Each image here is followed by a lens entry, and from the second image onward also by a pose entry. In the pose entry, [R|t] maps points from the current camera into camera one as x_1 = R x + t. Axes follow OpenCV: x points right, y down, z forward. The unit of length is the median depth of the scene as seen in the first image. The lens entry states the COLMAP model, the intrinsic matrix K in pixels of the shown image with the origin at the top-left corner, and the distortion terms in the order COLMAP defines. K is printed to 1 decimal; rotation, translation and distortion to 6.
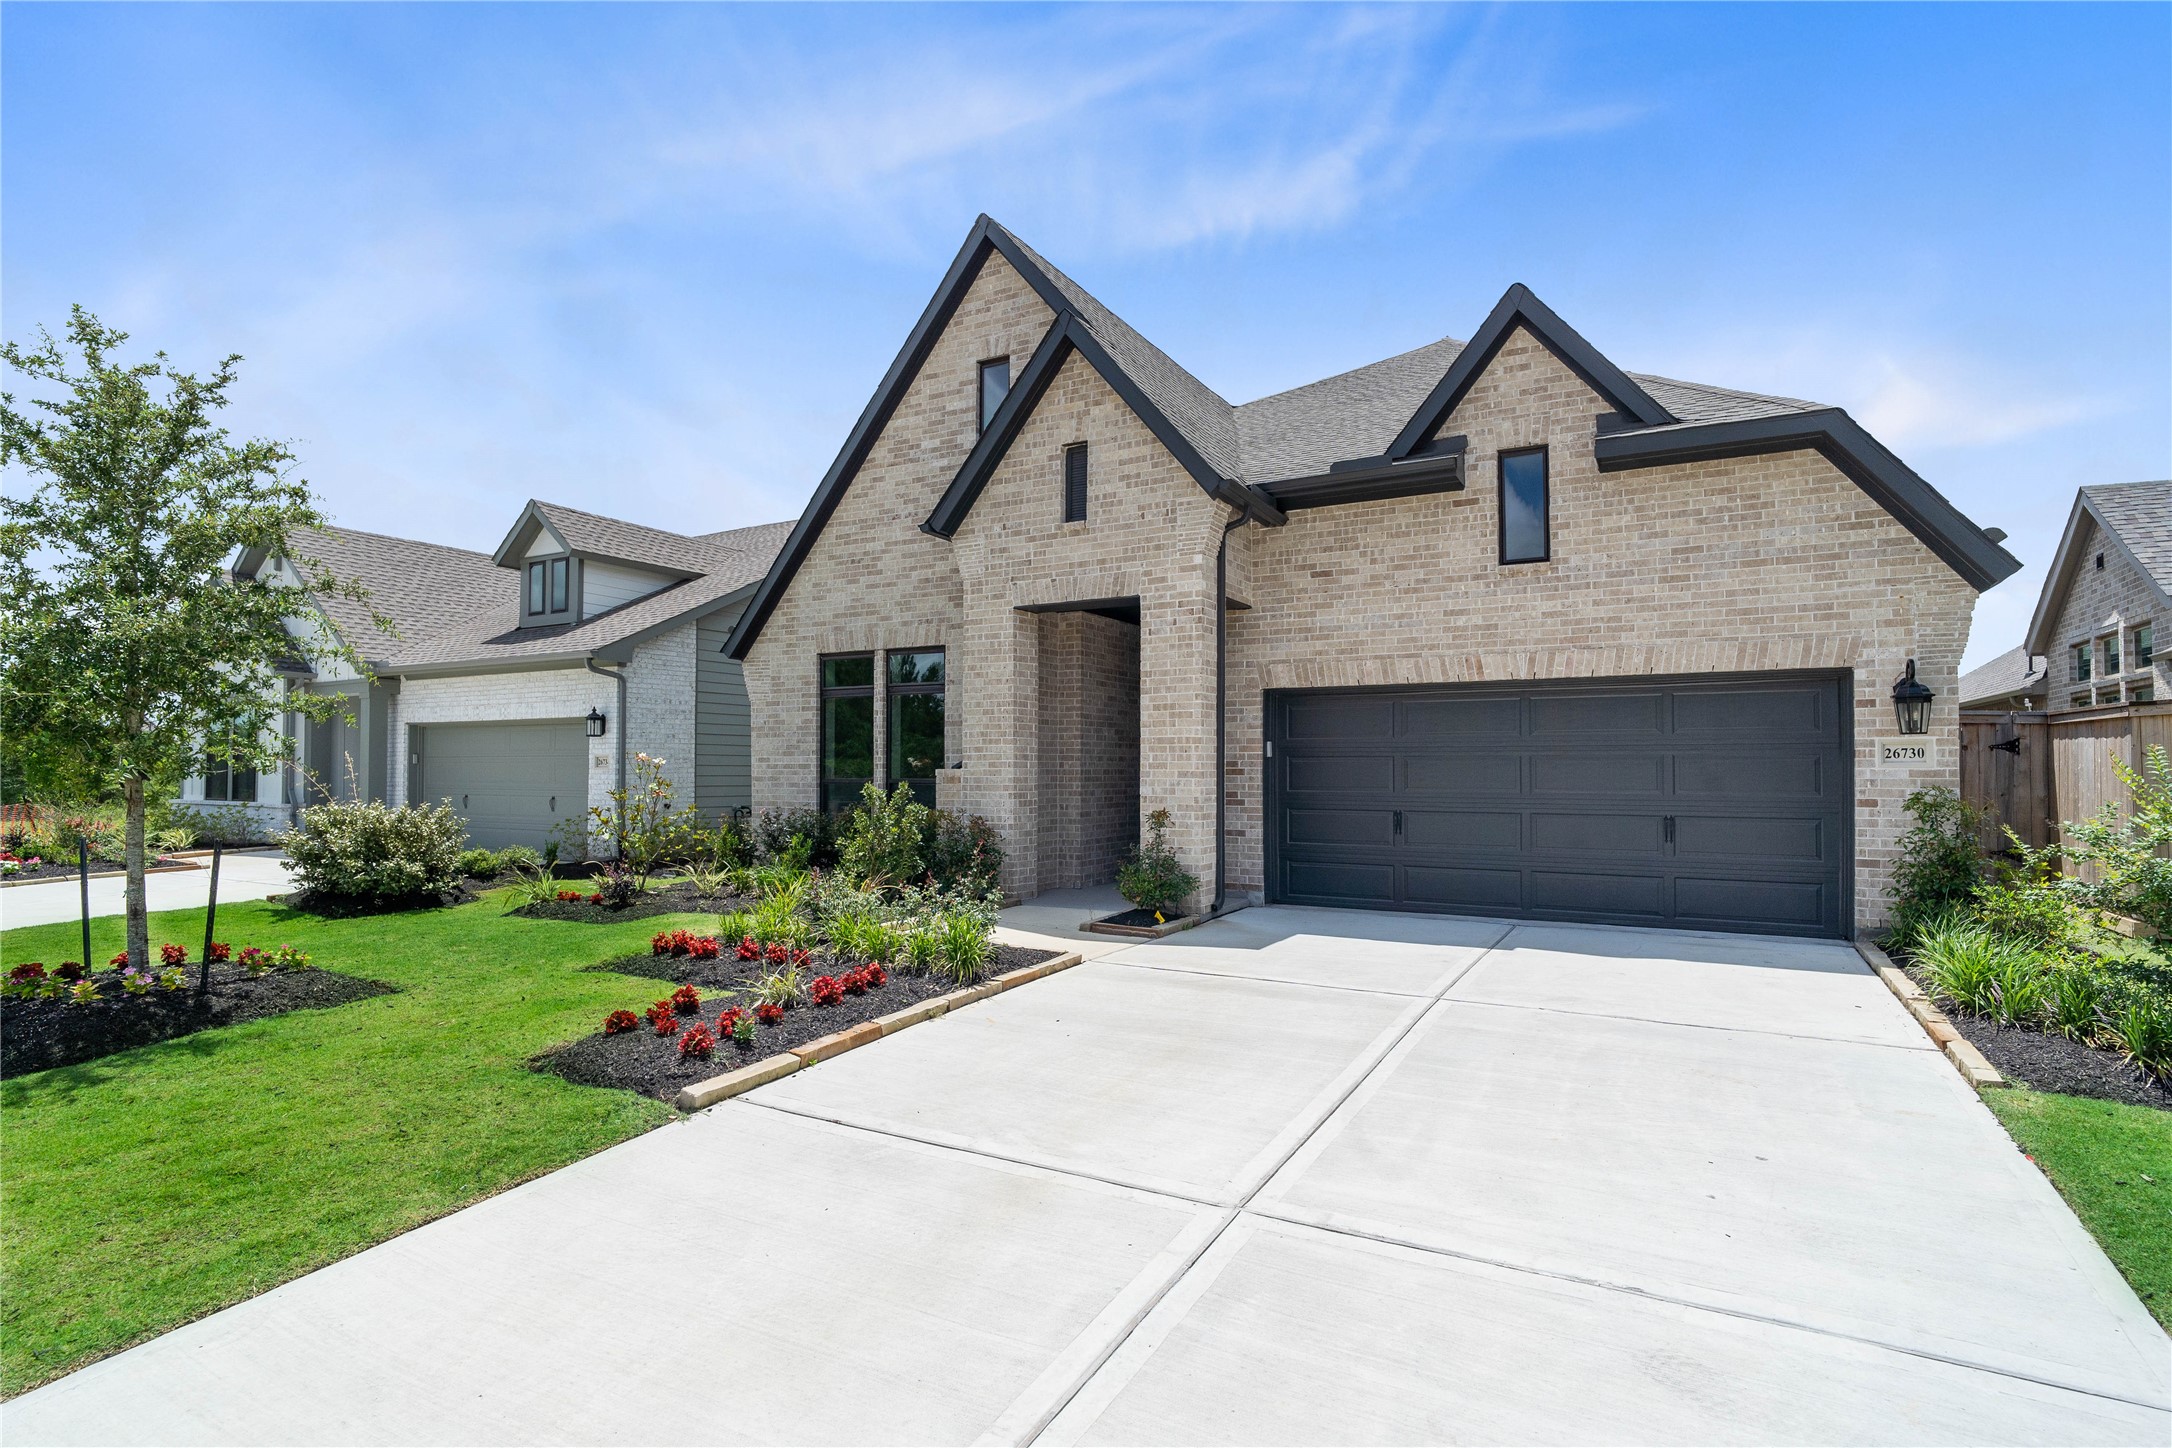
lens RADIAL K [[1027.5, 0, 1092.9], [0, 1027.5, 729.4], [0, 0, 1]] dist [-0.018050, 0.008900]
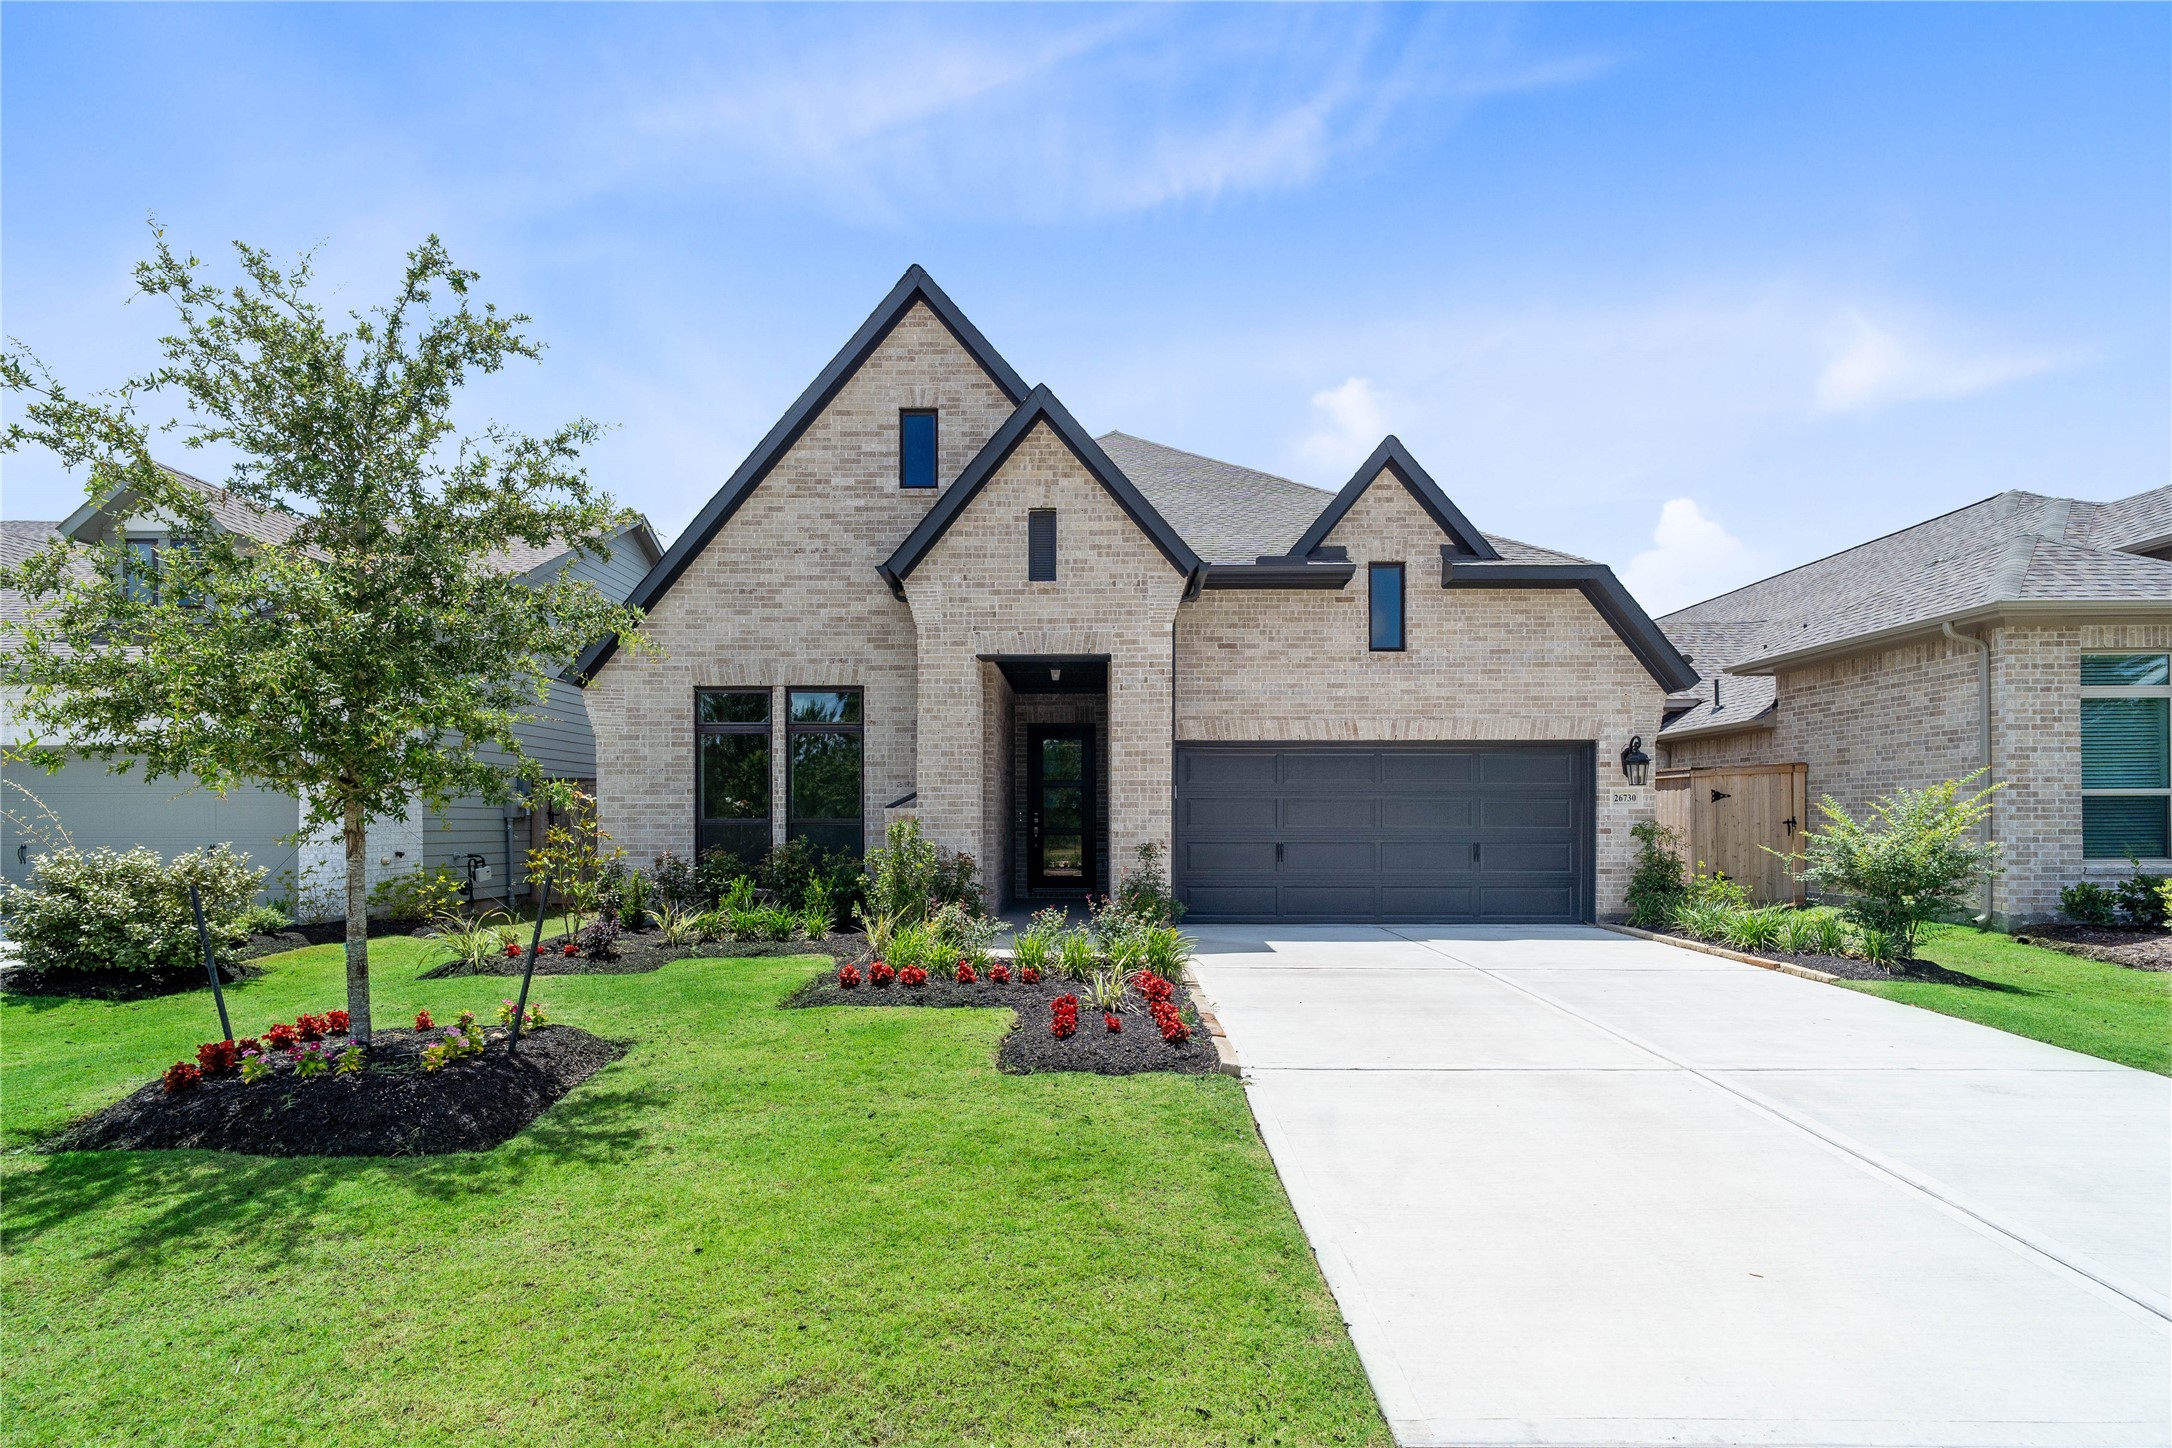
lens RADIAL K [[1027.5, 0, 1088.6], [0, 1027.5, 800.2], [0, 0, 1]] dist [-0.018050, 0.008900]
pose [[0.892377, 0.007265, 0.451232, -0.478899], [-0.016568, 0.999724, 0.016670, 0.011517], [-0.450986, -0.022352, 0.892251, 0.001444]]
